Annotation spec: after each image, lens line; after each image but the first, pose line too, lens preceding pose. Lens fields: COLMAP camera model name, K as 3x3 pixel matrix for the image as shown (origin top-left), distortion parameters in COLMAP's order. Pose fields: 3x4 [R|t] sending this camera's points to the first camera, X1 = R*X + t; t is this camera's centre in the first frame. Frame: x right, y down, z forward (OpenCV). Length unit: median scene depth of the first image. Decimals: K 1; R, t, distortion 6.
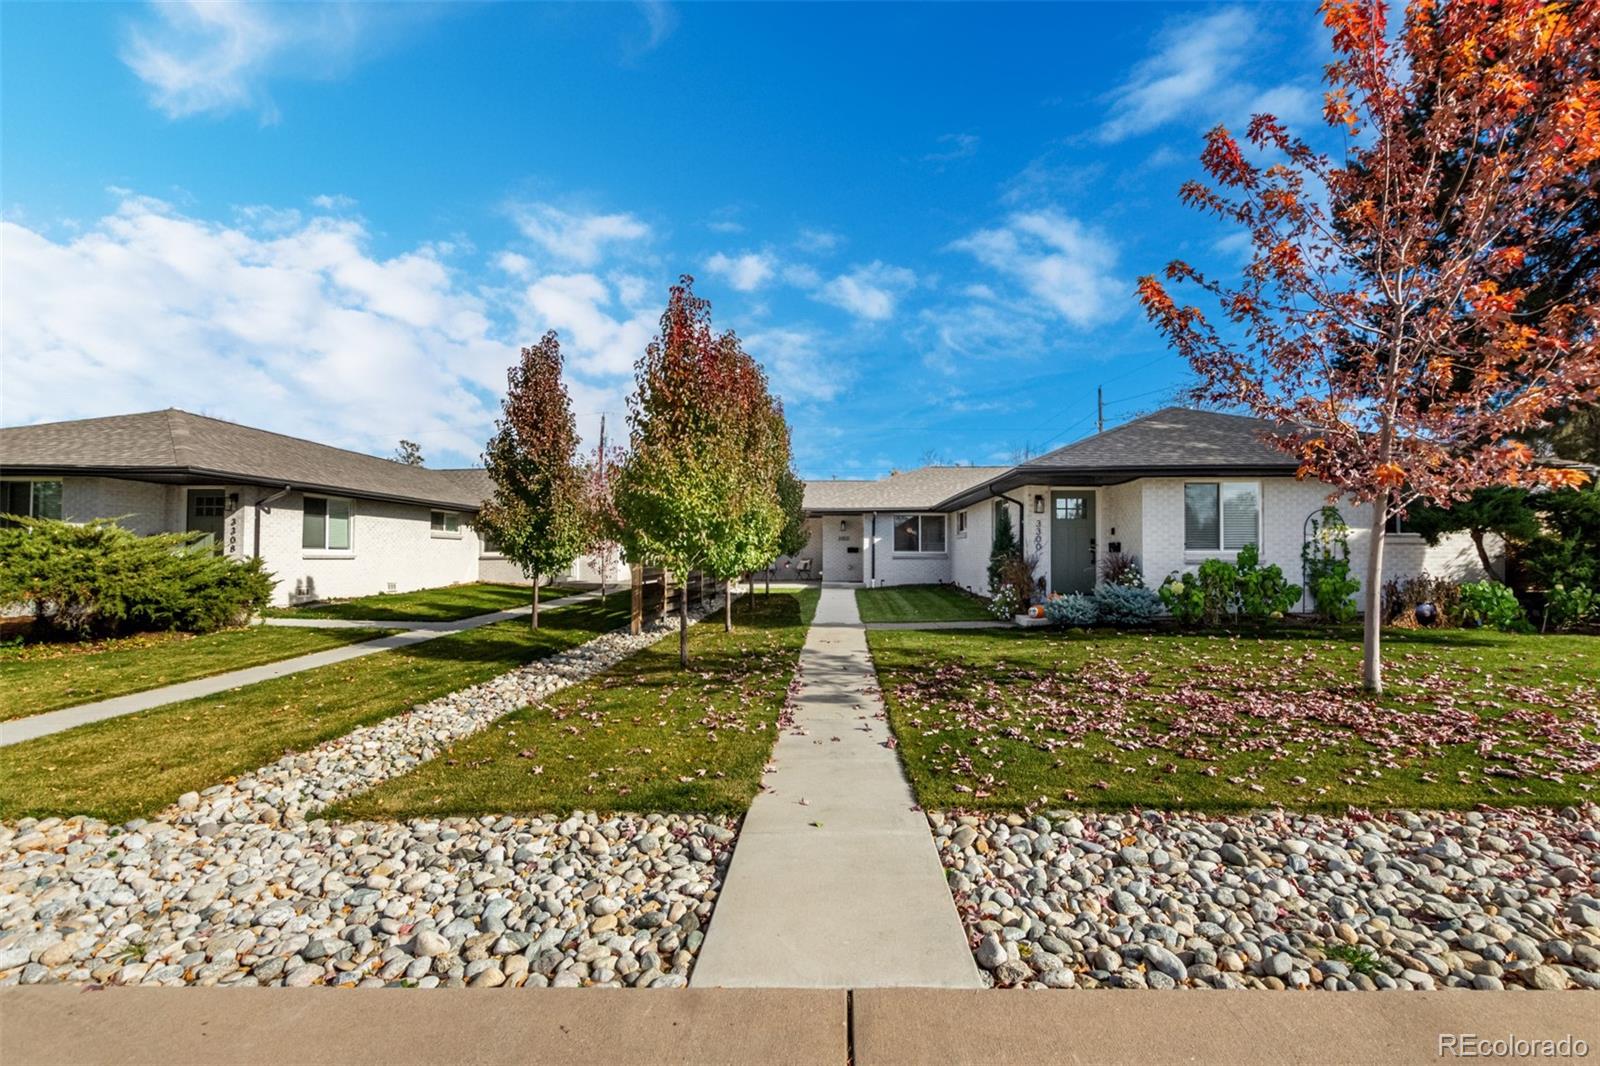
lens RADIAL K [[747.9, 0, 810.7], [0, 747.9, 543.0], [0, 0, 1]] dist [0.005253, -0.000354]
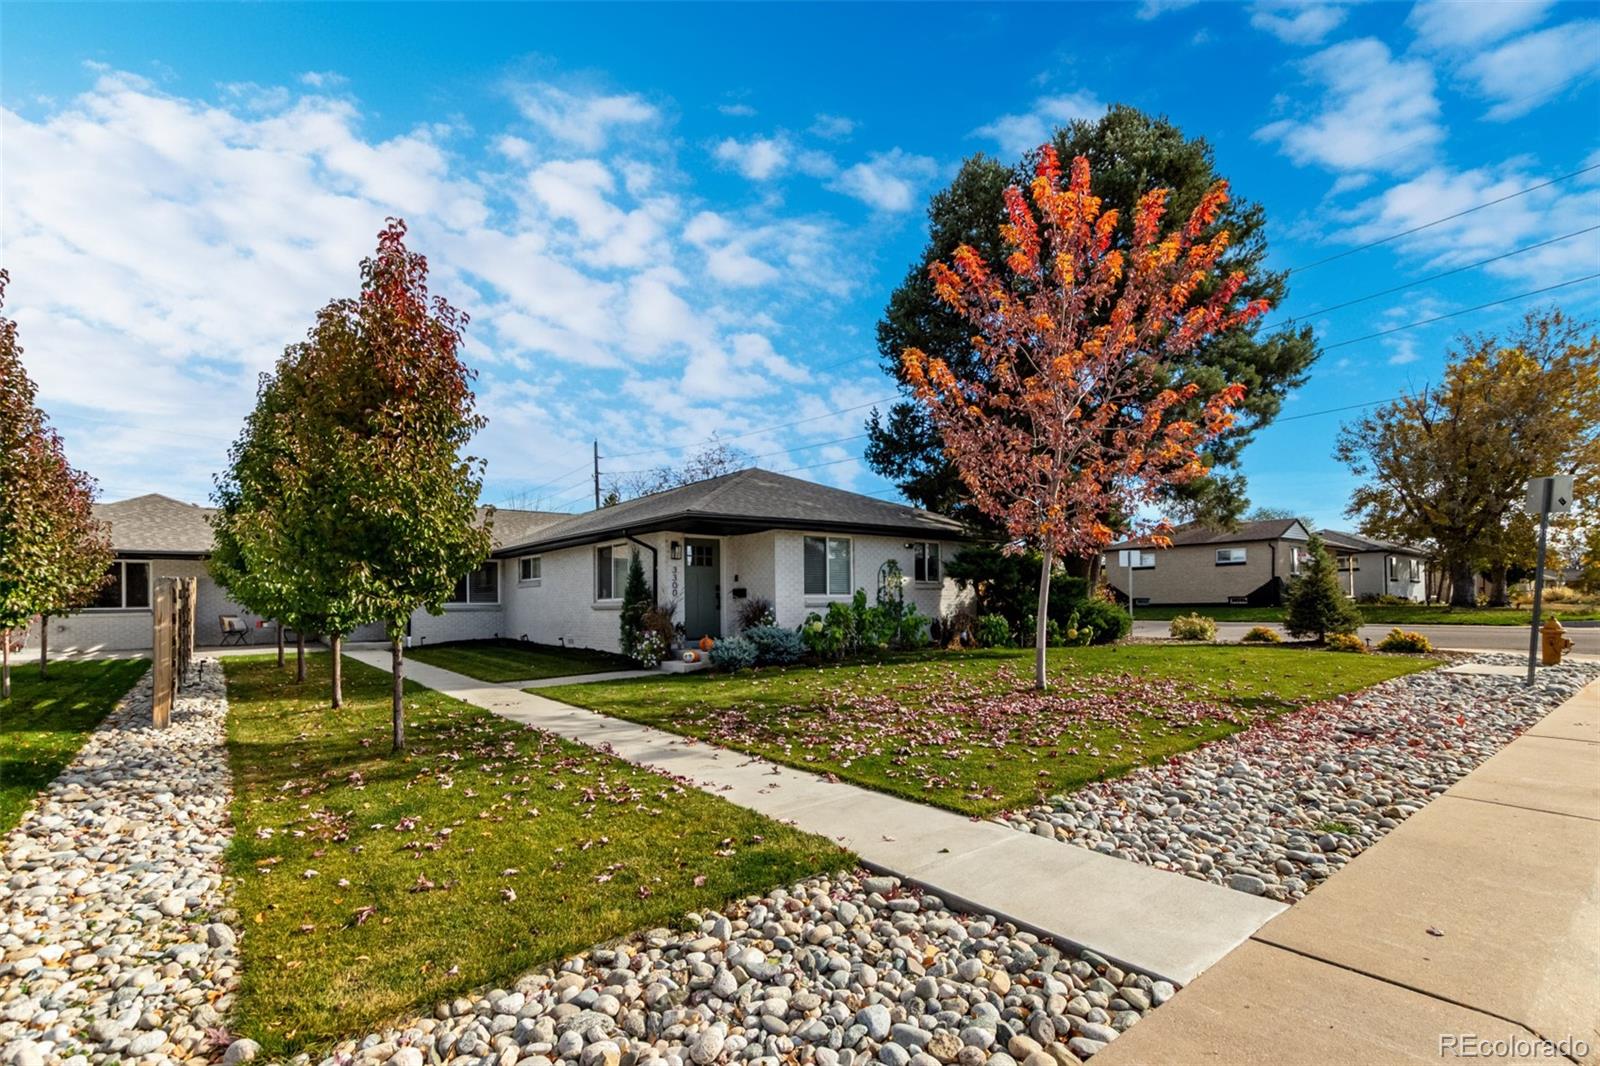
lens RADIAL K [[769.6, 0, 801.4], [0, 769.6, 602.0], [0, 0, 1]] dist [0.003248, -0.000101]
pose [[0.743927, -0.010129, 0.668184, -0.294163], [0.008164, 0.999948, 0.006069, 0.014000], [-0.668211, 0.000941, 0.743972, 0.133163]]
